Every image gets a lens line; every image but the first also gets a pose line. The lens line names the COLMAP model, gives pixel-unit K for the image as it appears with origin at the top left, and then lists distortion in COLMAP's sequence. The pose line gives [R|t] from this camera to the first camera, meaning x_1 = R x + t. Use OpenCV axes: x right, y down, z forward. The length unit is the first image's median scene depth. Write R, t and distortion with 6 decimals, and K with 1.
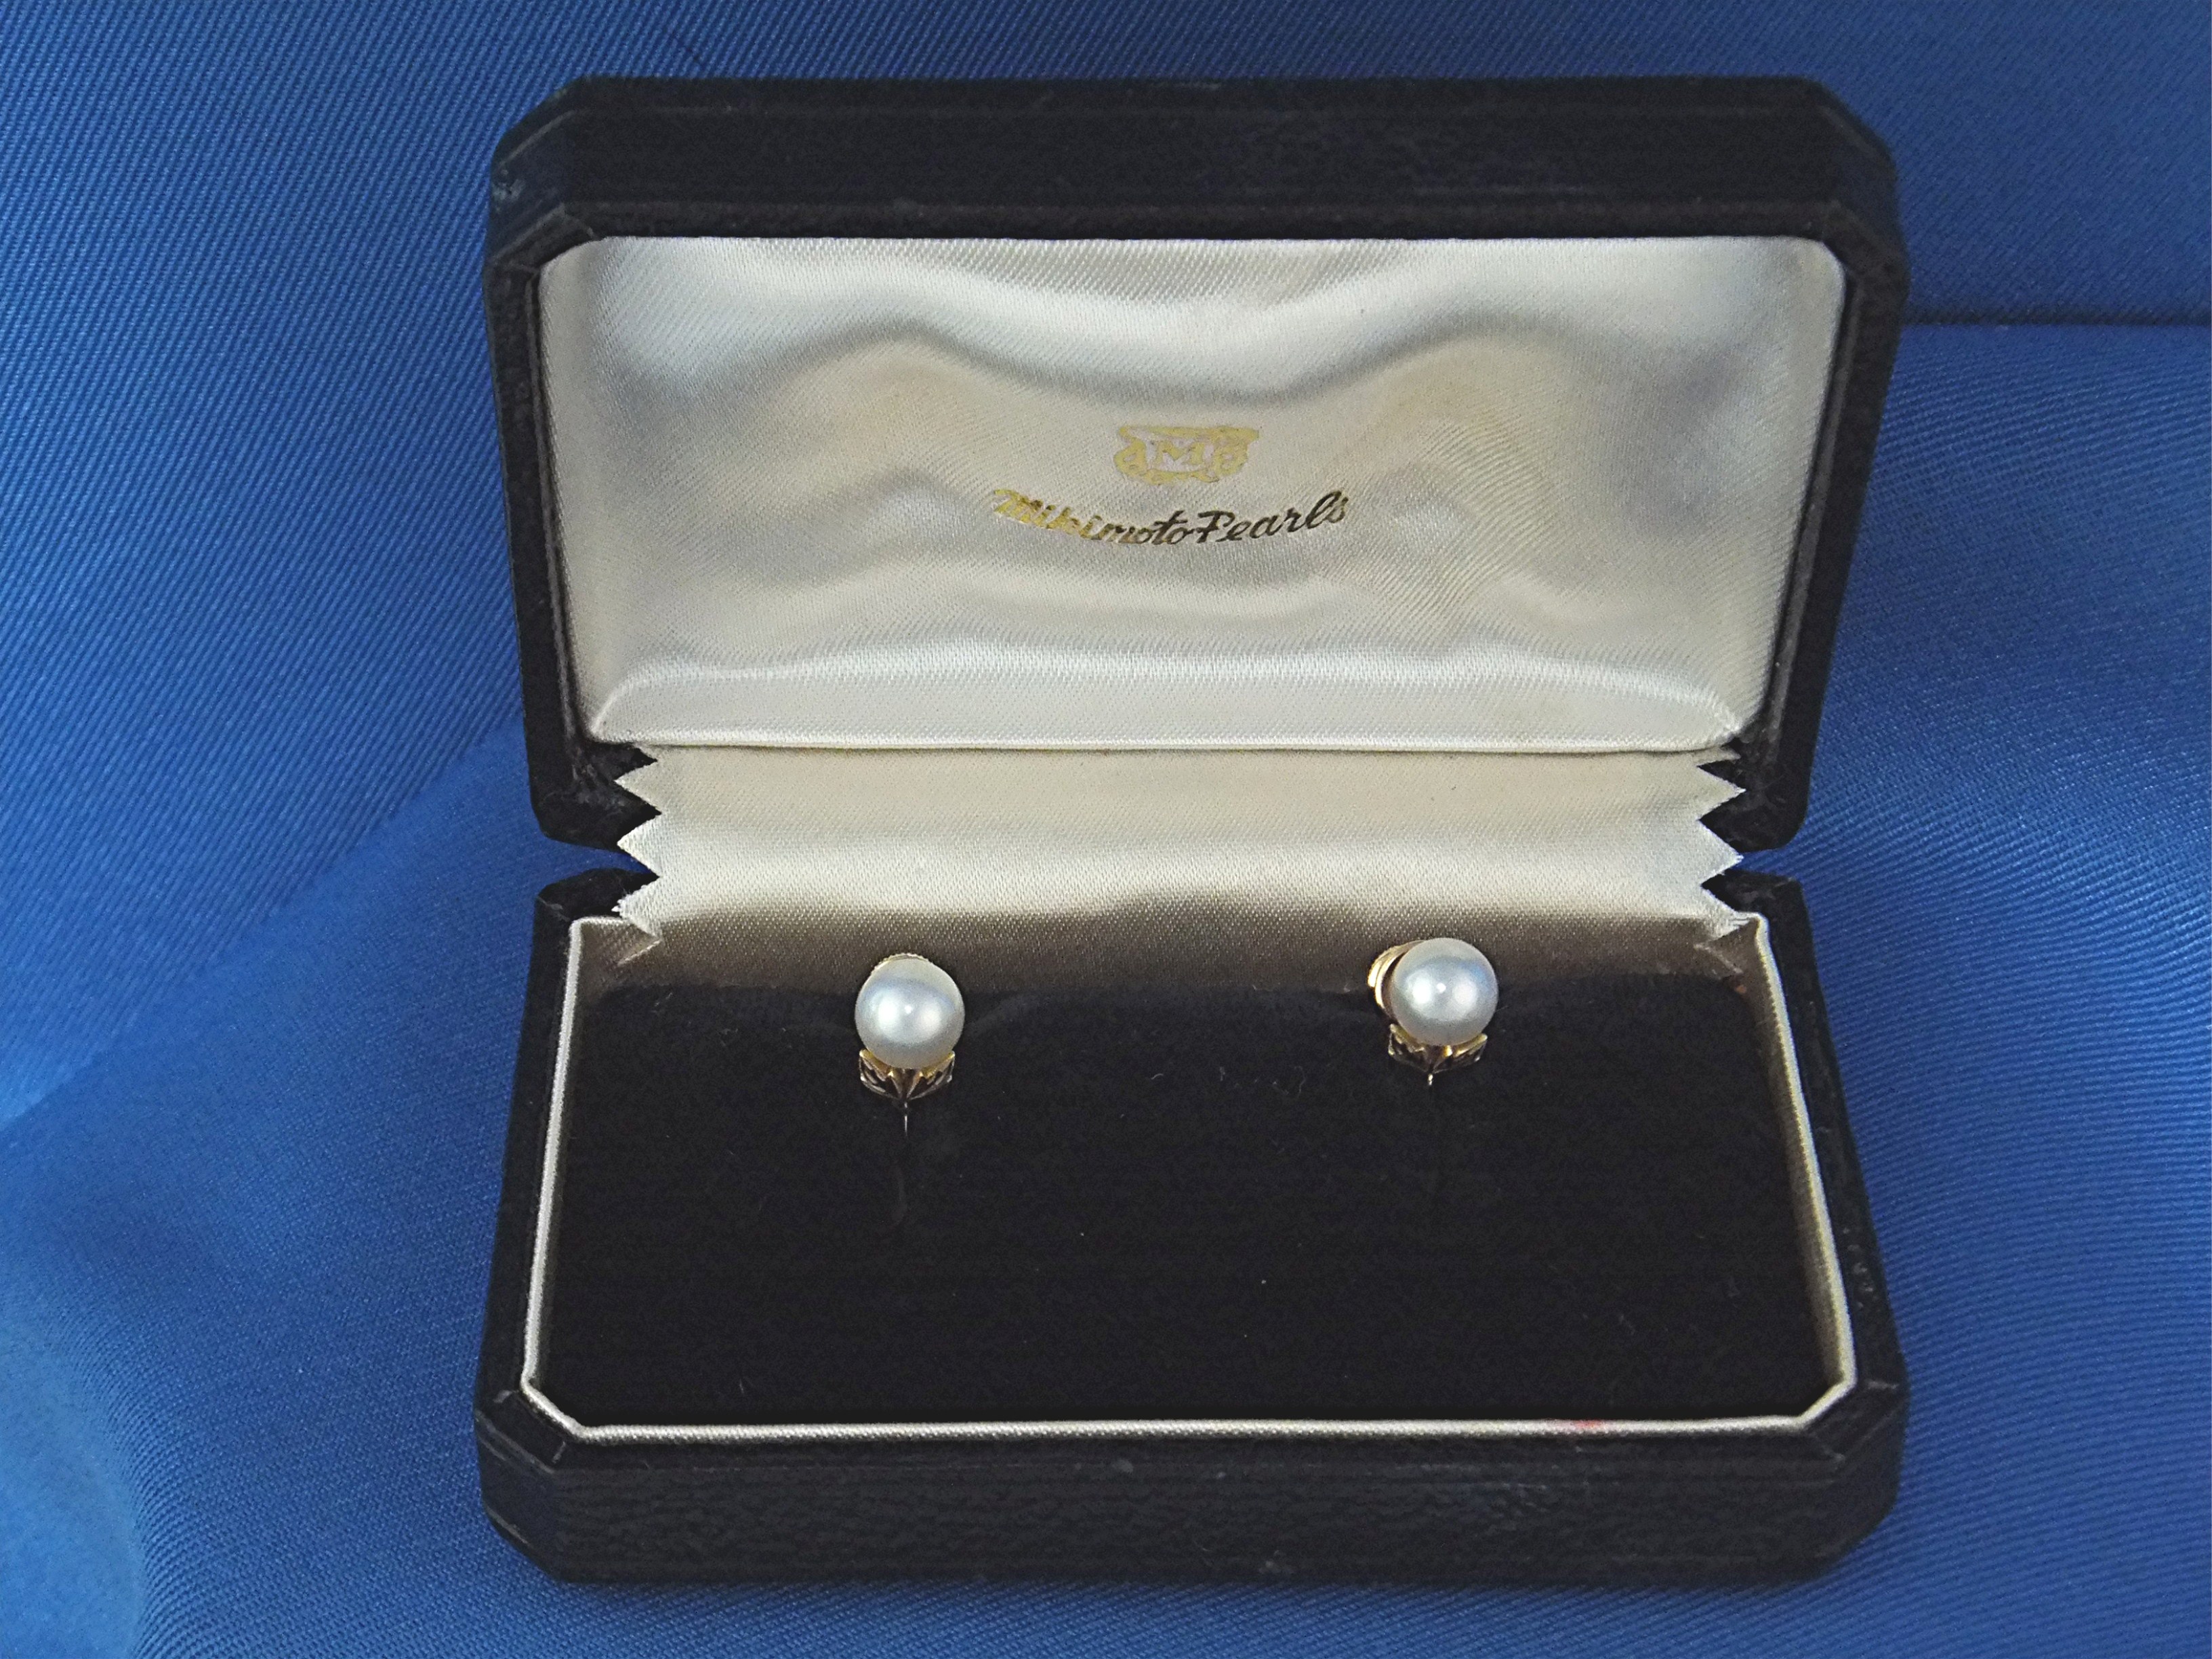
lens RADIAL K [[6345.6, 0, 1118.0], [0, 6345.6, 838.1], [0, 0, 1]] dist [0.727026, 0.000000]
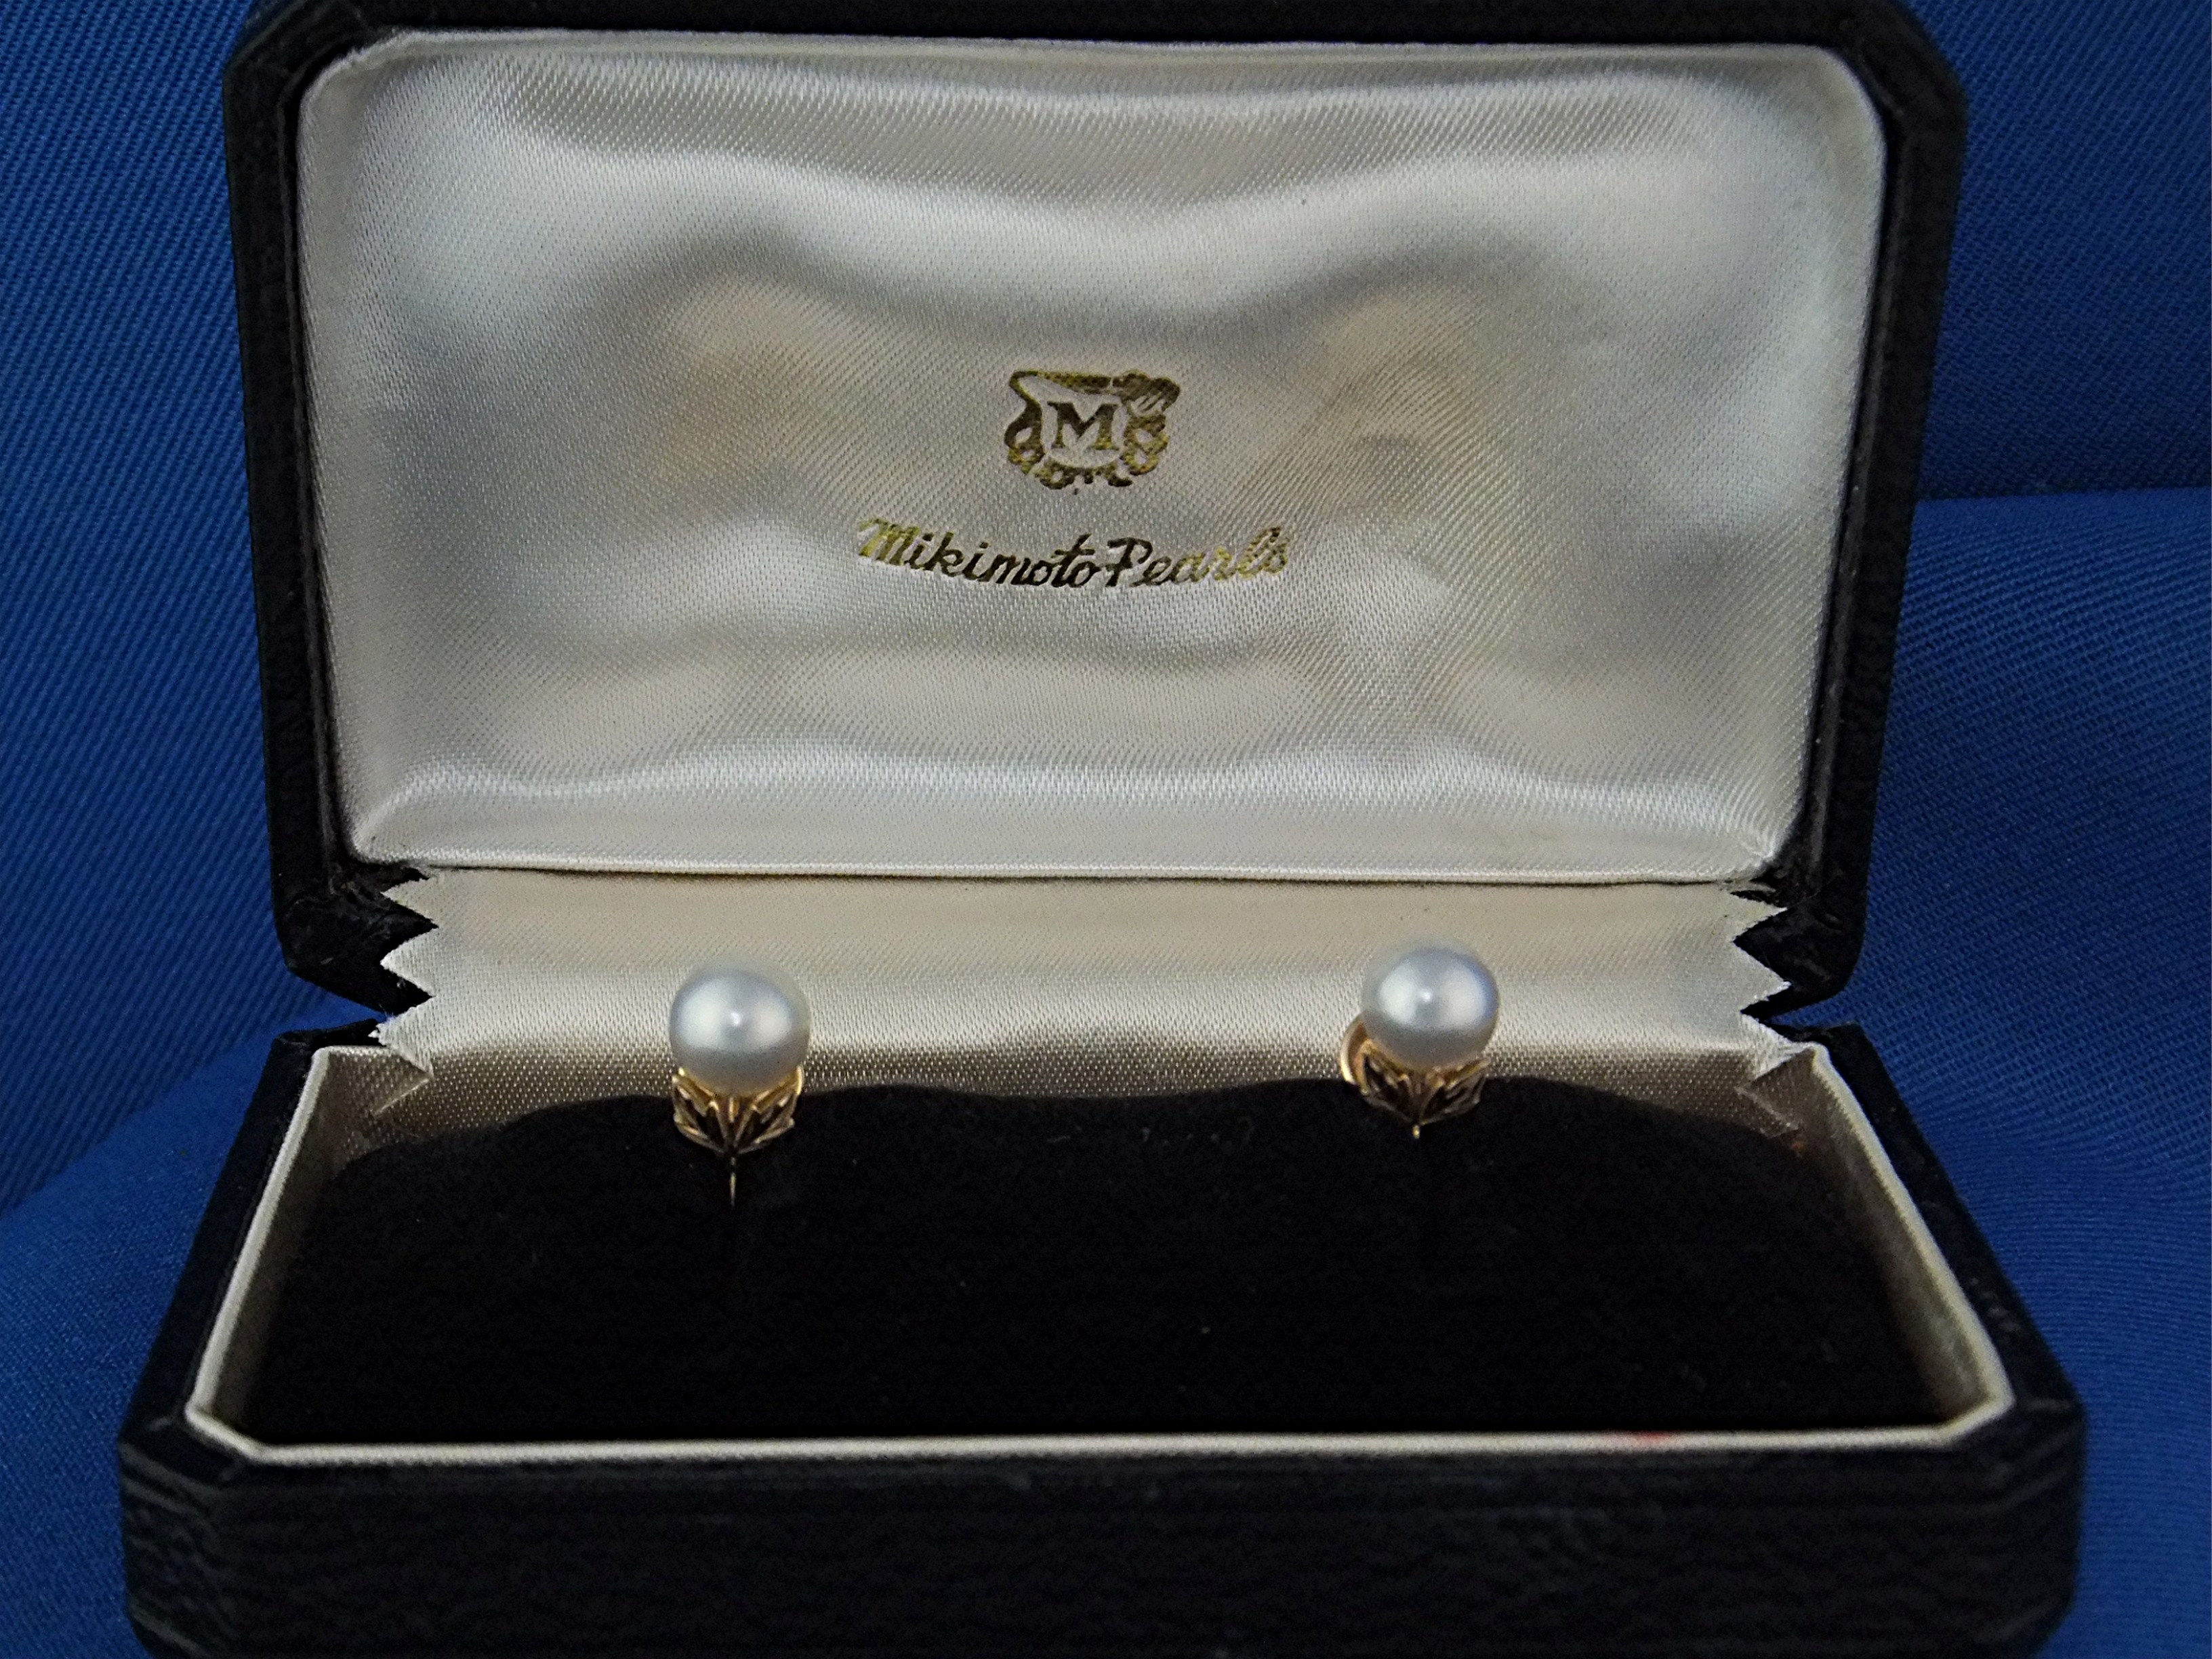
lens RADIAL K [[5023.9, 0, 1146.3], [0, 5023.9, 882.9], [0, 0, 1]] dist [0.397070, 0.000000]
pose [[0.999690, -0.005399, 0.024286, 0.001555], [0.014947, 0.910705, -0.412786, 0.253721], [-0.019888, 0.413022, 0.910504, 0.418382]]
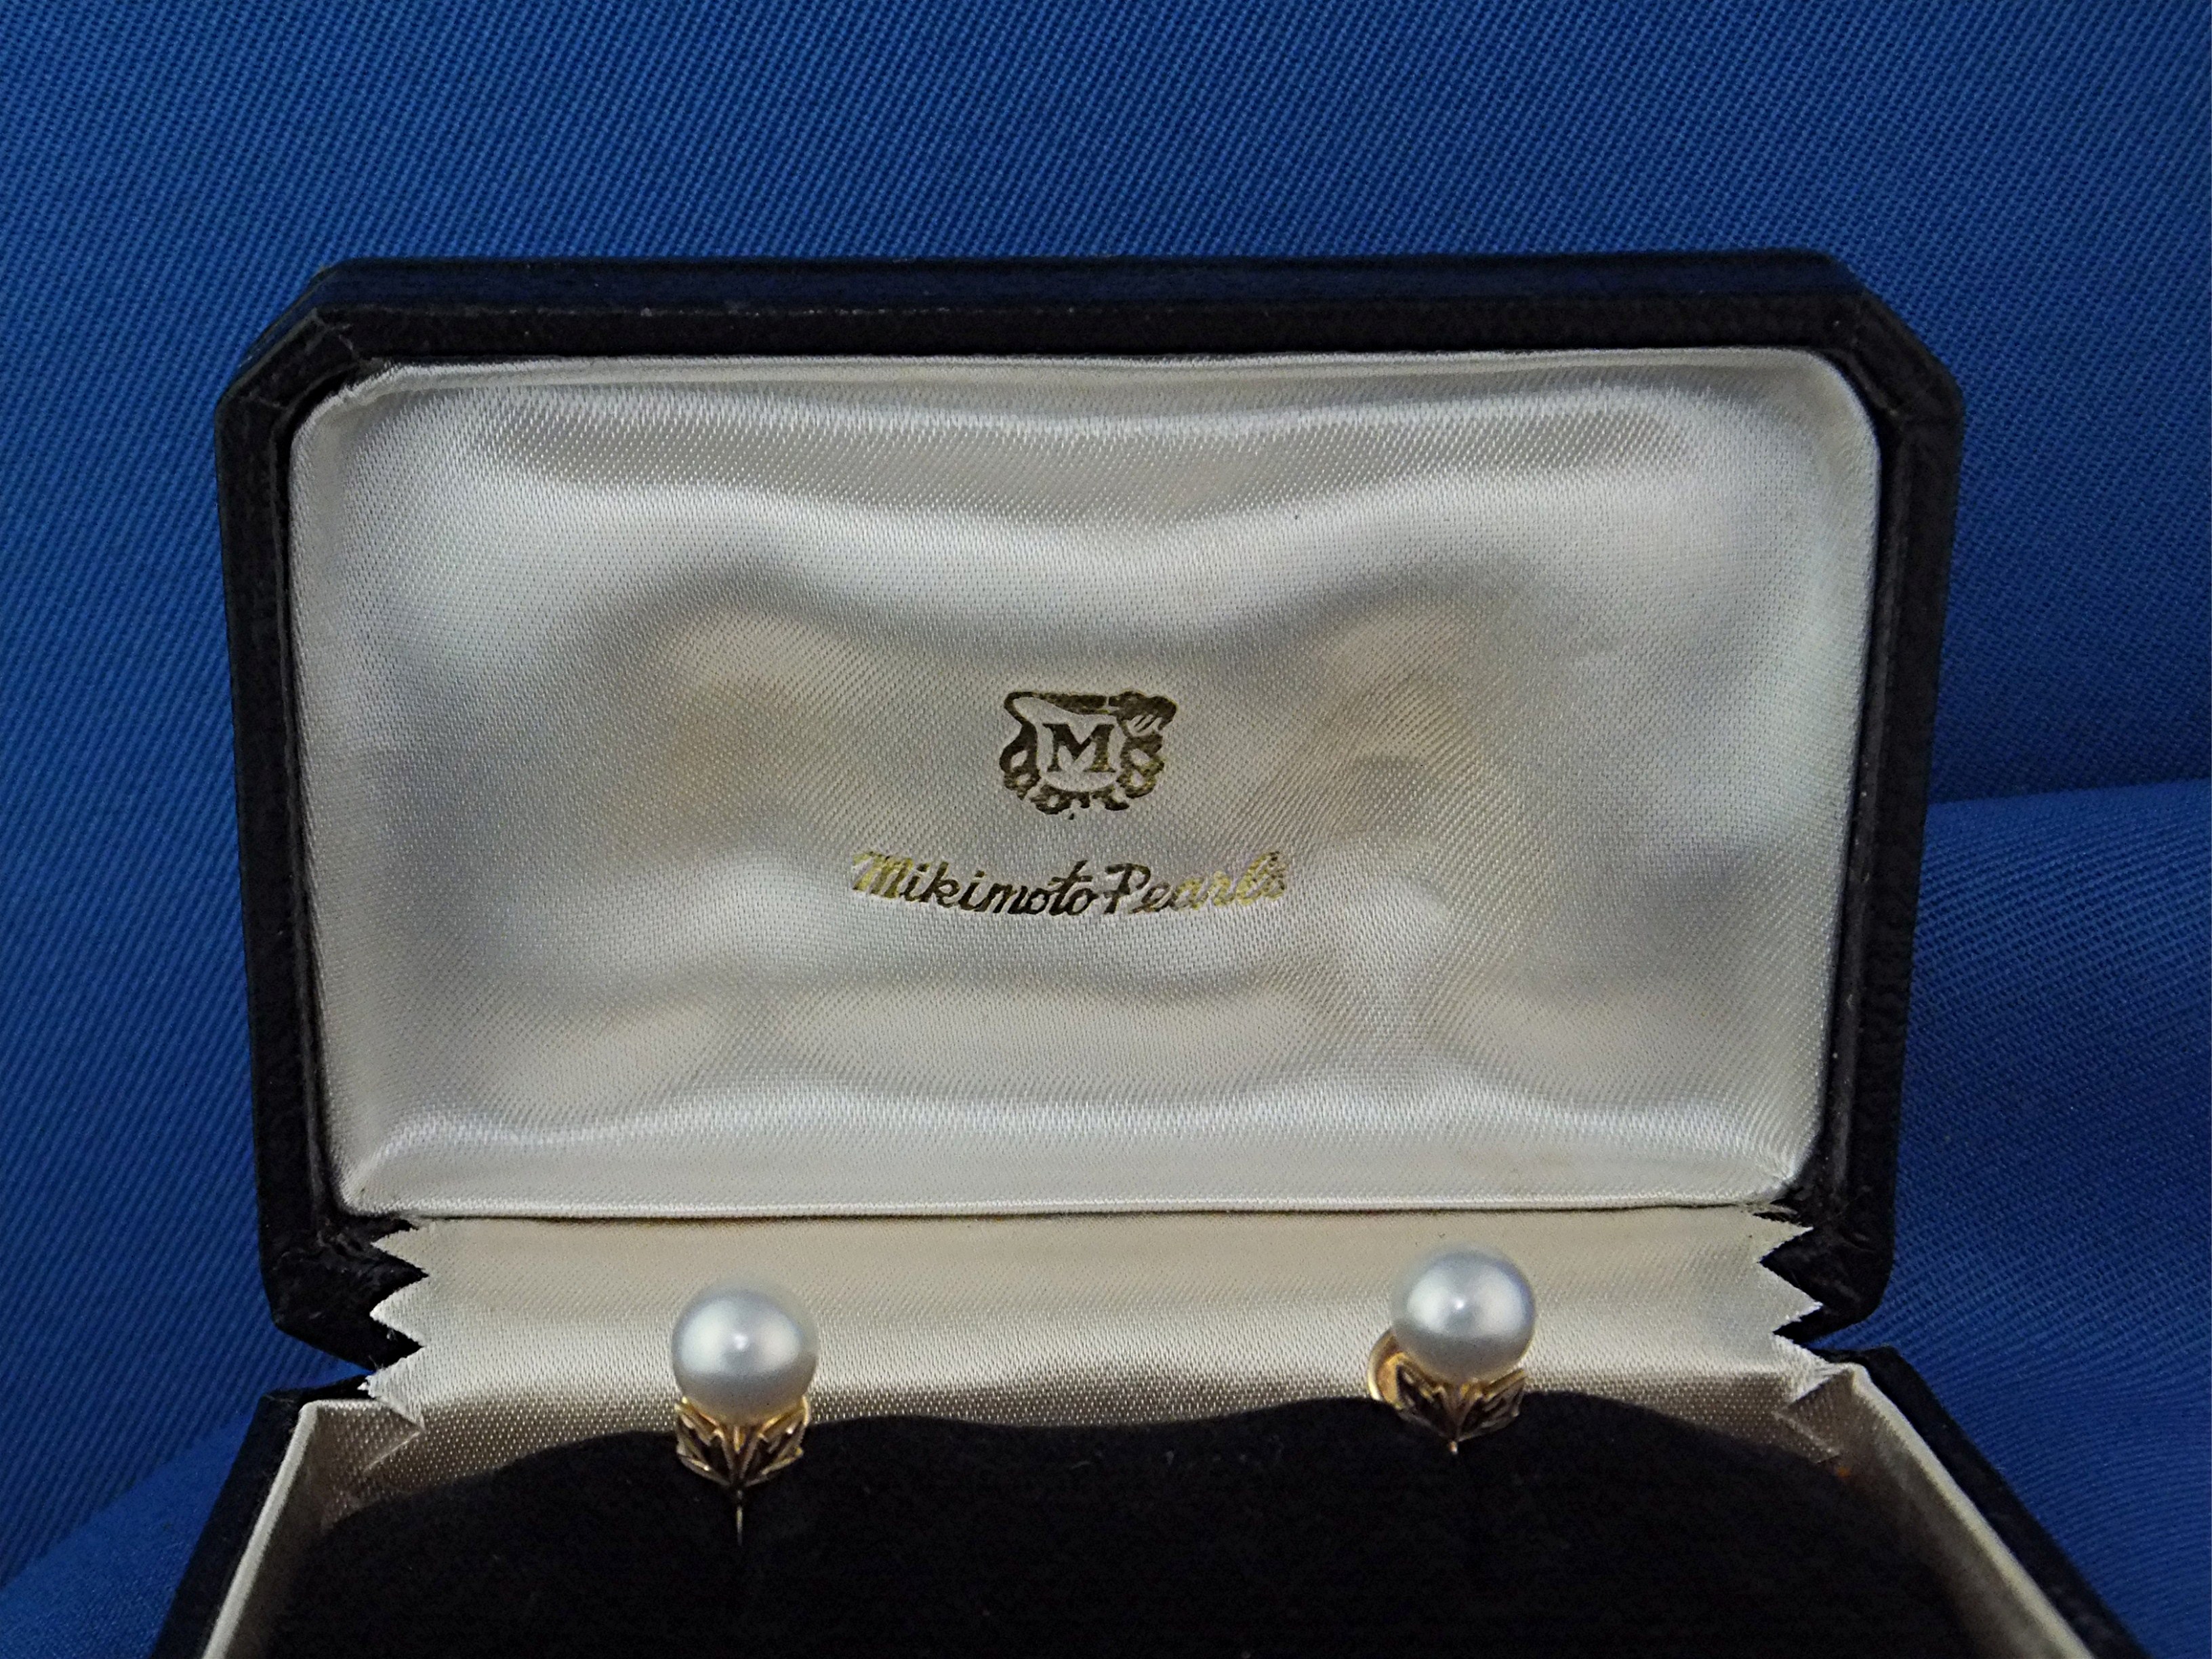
lens RADIAL K [[4451.9, 0, 1053.9], [0, 4451.9, 854.3], [0, 0, 1]] dist [0.241673, 0.000000]
pose [[0.999282, -0.026415, 0.027173, -0.009143], [0.036780, 0.848740, -0.527529, 0.242958], [-0.009128, 0.528150, 0.849102, 0.508193]]
